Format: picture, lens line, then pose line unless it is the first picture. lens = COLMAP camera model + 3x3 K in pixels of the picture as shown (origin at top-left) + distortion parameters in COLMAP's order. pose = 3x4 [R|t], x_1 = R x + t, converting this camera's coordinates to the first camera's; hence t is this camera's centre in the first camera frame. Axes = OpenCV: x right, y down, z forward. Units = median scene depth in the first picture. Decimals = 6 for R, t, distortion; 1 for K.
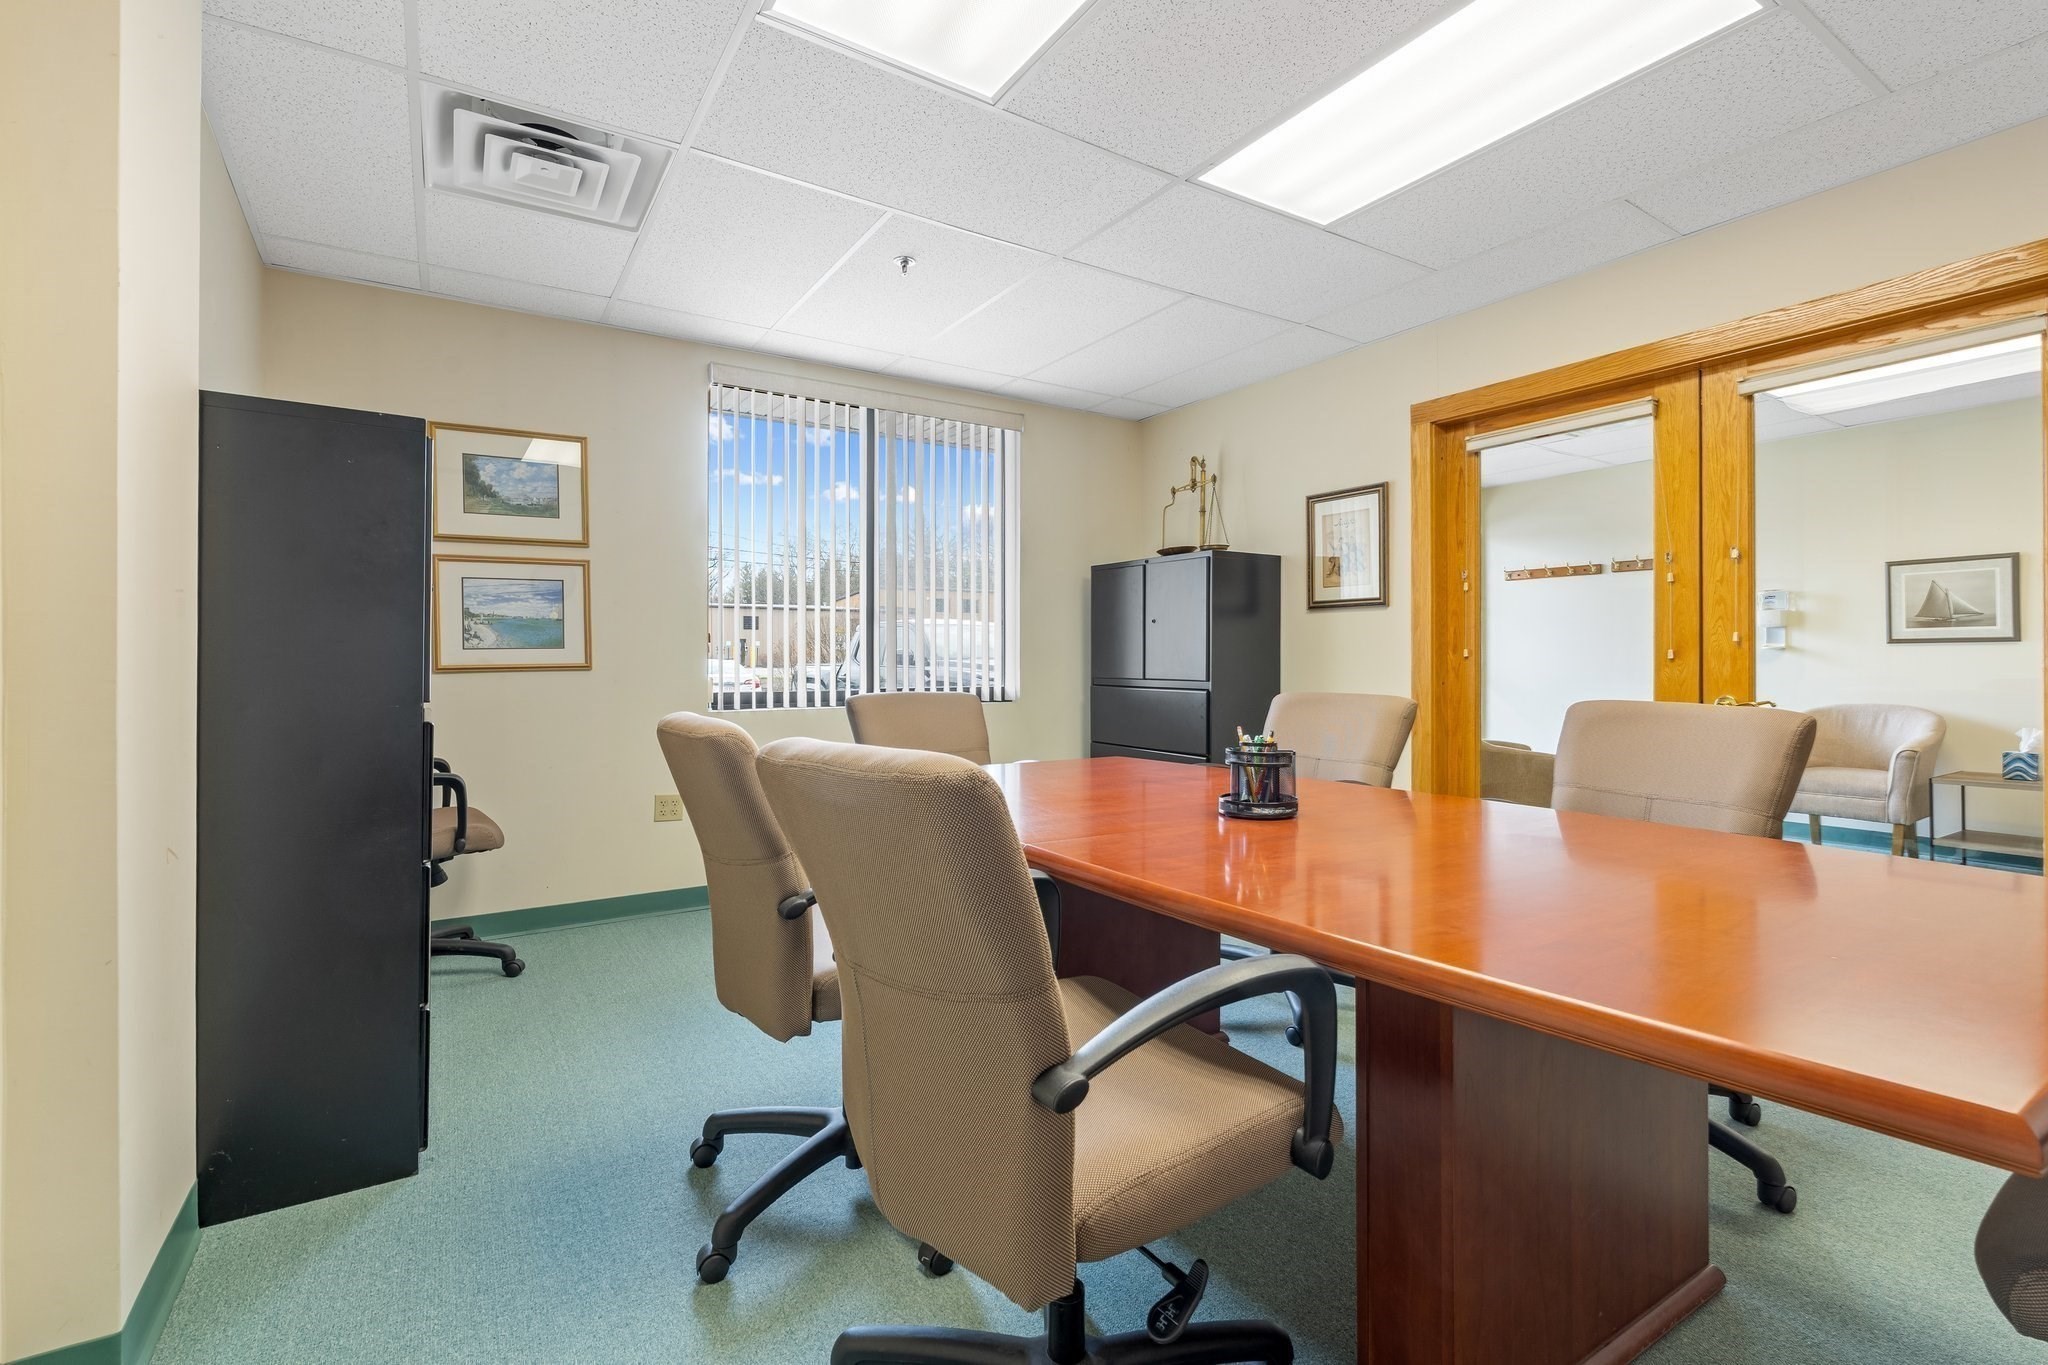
lens RADIAL K [[924.8, 0, 1022.5], [0, 924.8, 665.1], [0, 0, 1]] dist [-0.004075, -0.000342]
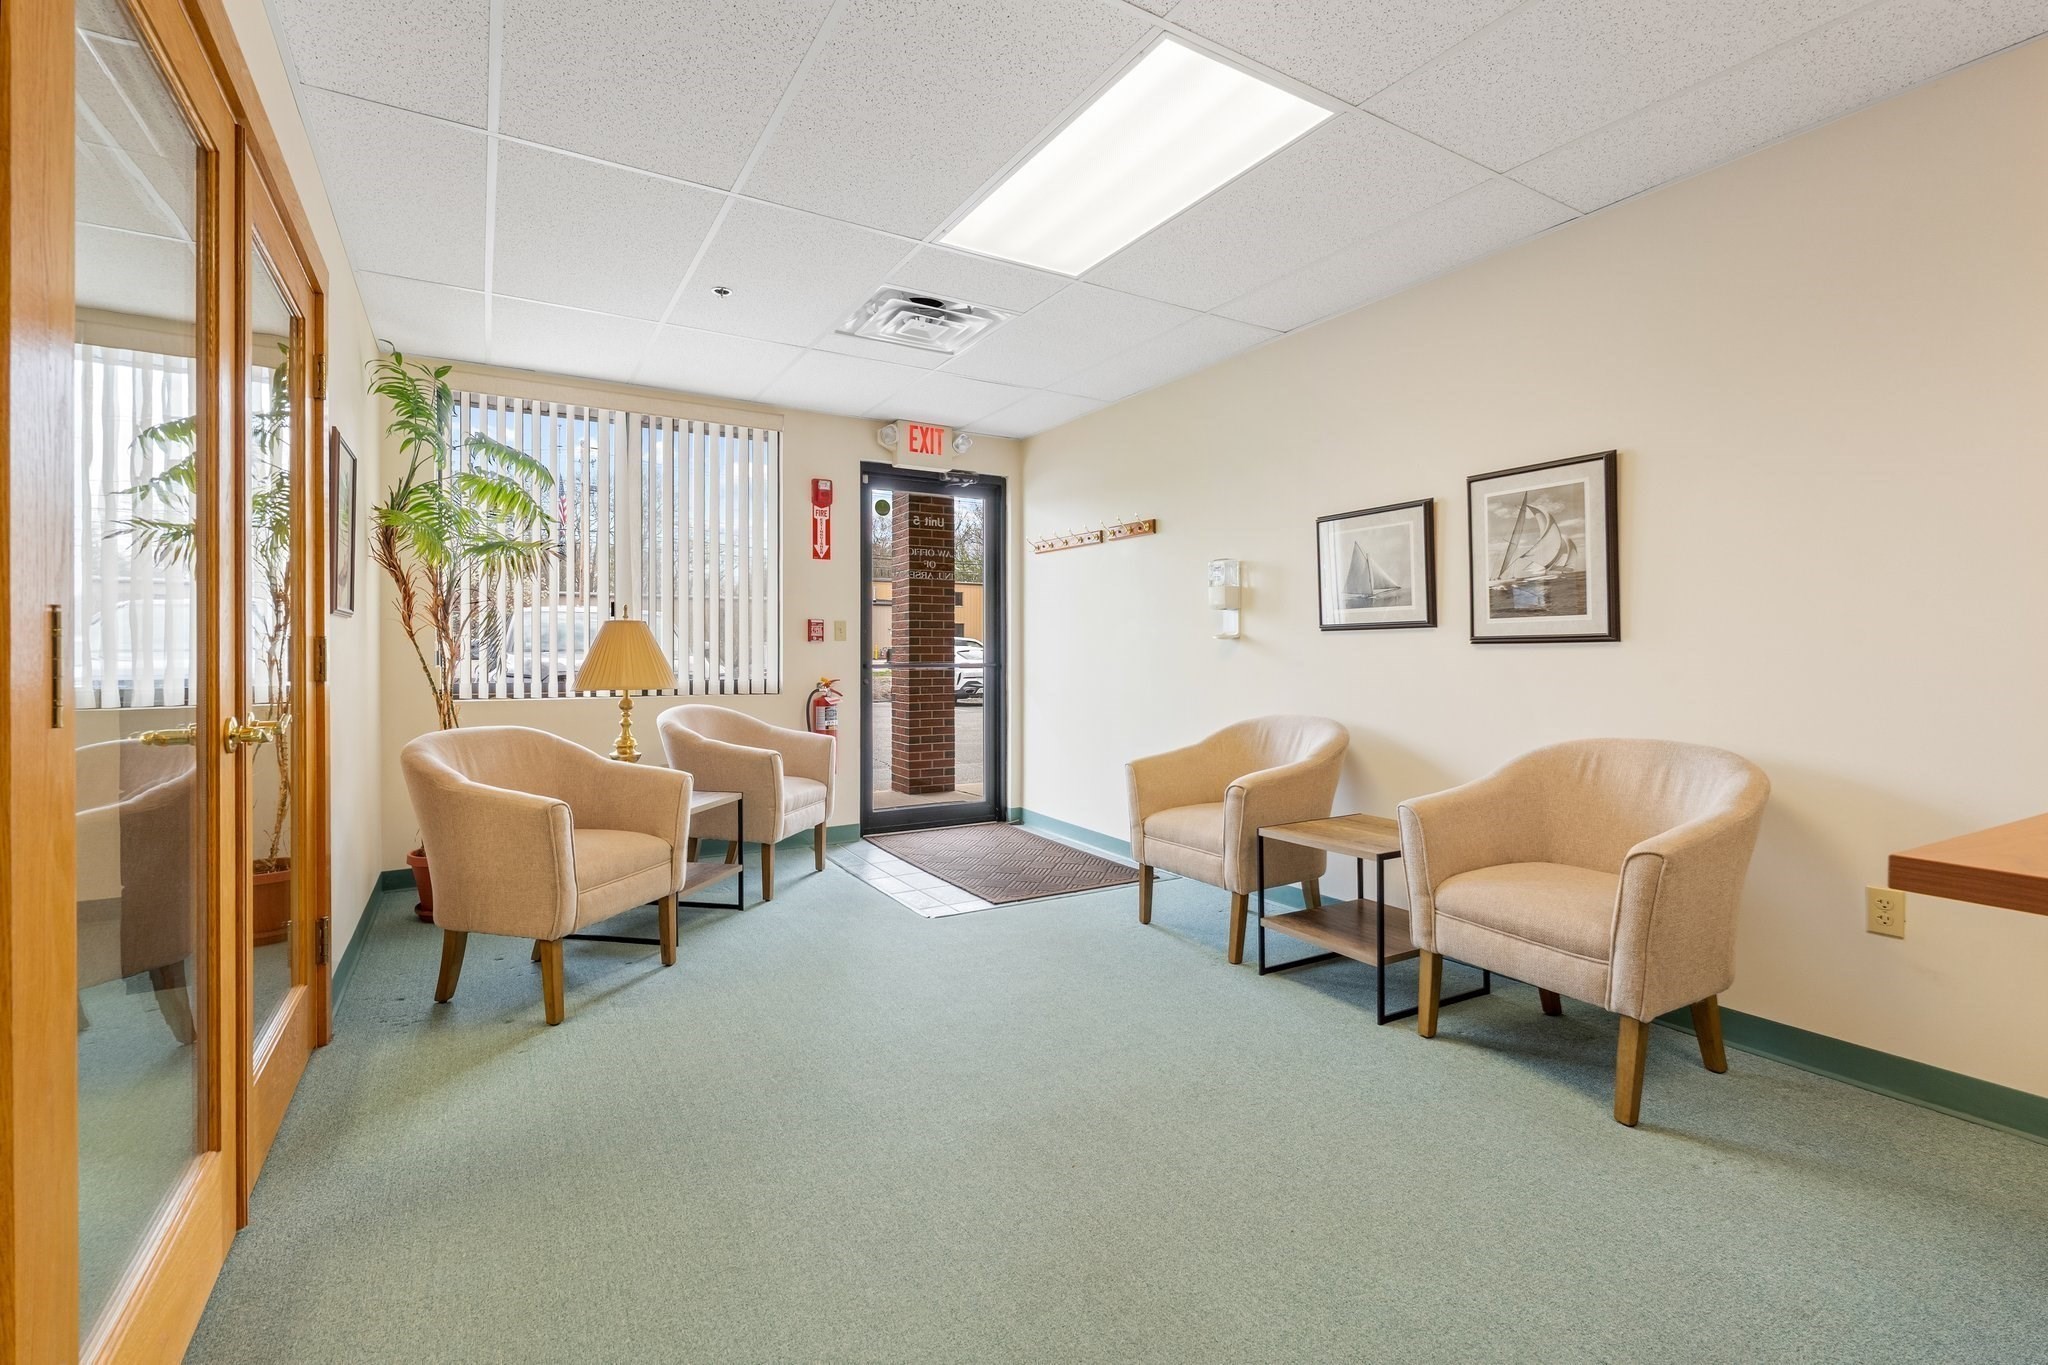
lens RADIAL K [[924.8, 0, 1018.6], [0, 924.8, 654.0], [0, 0, 1]] dist [-0.004075, -0.000342]
pose [[0.999102, 0.003576, -0.042216, 0.342049], [-0.003727, 0.999987, -0.003494, -0.001111], [0.042203, 0.003648, 0.999102, 0.126213]]
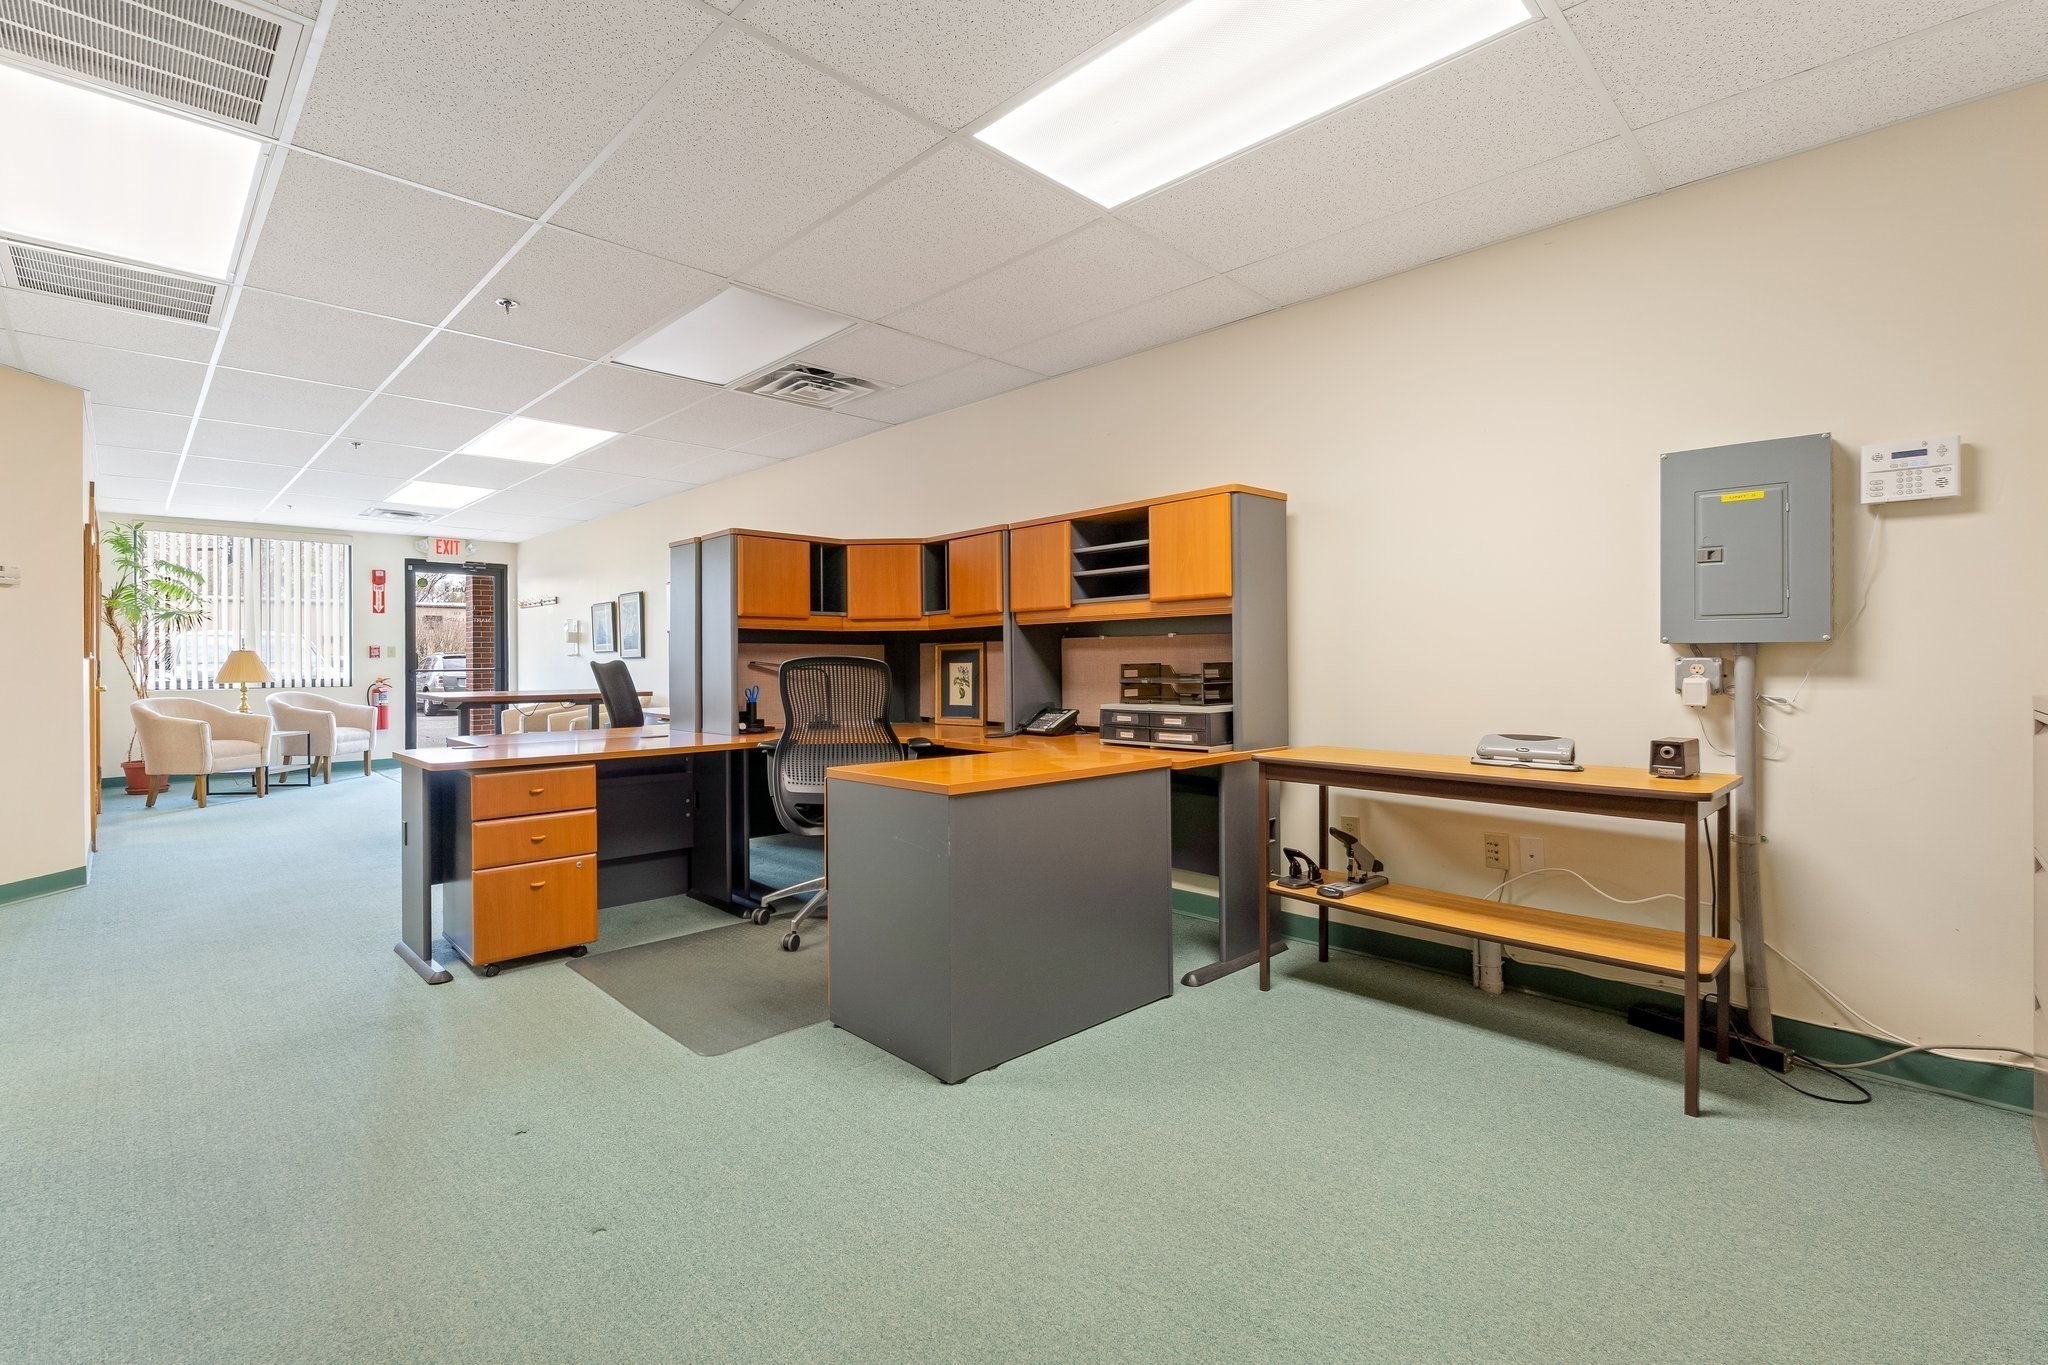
lens RADIAL K [[924.8, 0, 1028.6], [0, 924.8, 660.2], [0, 0, 1]] dist [-0.004075, -0.000342]
pose [[0.978436, -0.003435, 0.206521, 0.633858], [0.003926, 0.999990, -0.001971, -0.002422], [-0.206512, 0.002739, 0.978440, -0.371412]]
